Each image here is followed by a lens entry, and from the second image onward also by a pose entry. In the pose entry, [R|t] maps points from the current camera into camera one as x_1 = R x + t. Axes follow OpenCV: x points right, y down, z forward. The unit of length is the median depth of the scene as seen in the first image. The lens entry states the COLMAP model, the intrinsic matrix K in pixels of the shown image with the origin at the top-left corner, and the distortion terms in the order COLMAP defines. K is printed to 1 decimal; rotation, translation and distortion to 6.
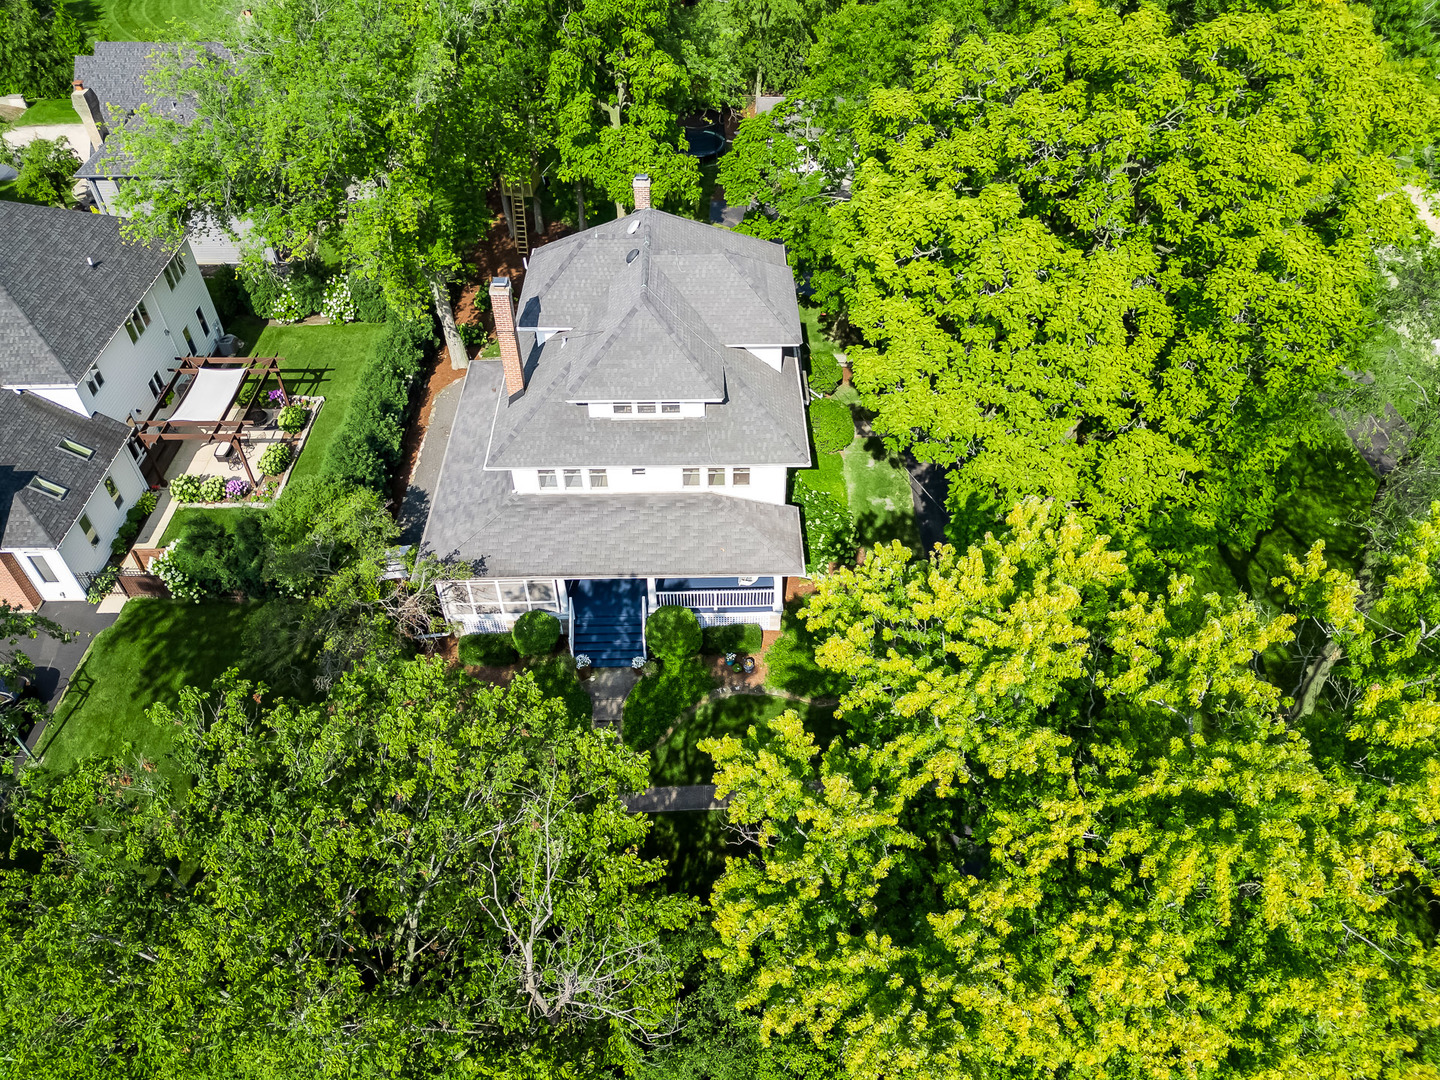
lens RADIAL K [[1035.9, 0, 724.0], [0, 1035.9, 515.9], [0, 0, 1]] dist [0.072031, -0.062553]
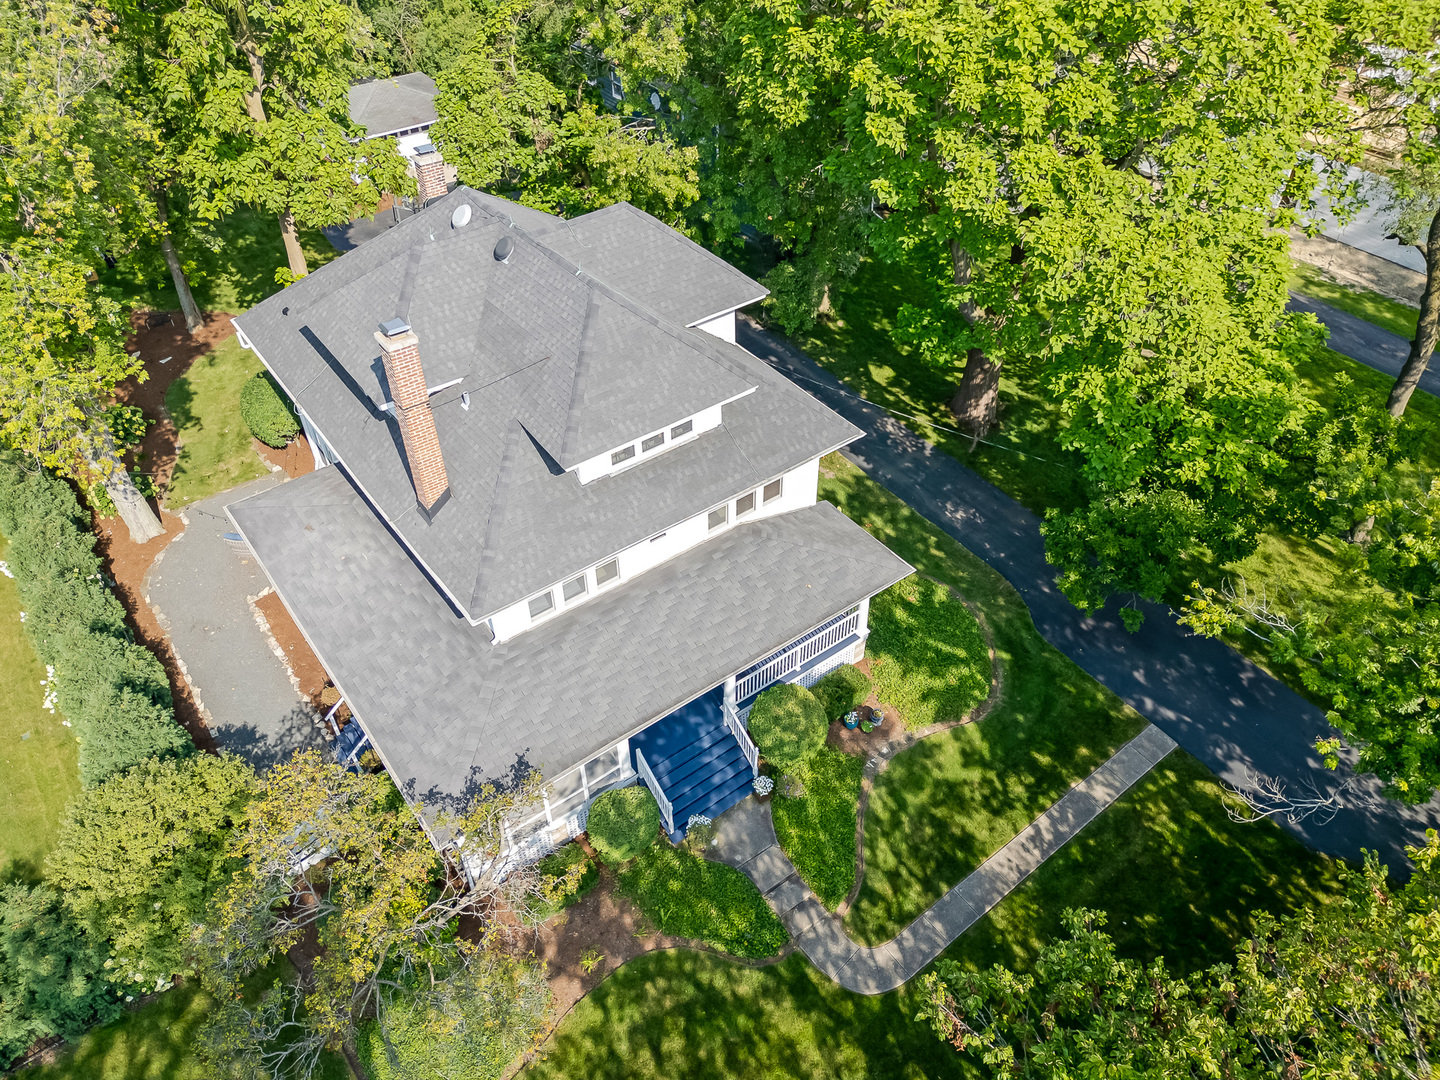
lens RADIAL K [[1035.9, 0, 724.0], [0, 1035.9, 515.9], [0, 0, 1]] dist [0.072031, -0.062553]
pose [[0.812187, -0.377020, 0.445206, -0.342760], [0.385777, 0.919544, 0.074939, -0.089202], [-0.437639, 0.110886, 0.892287, 0.366495]]
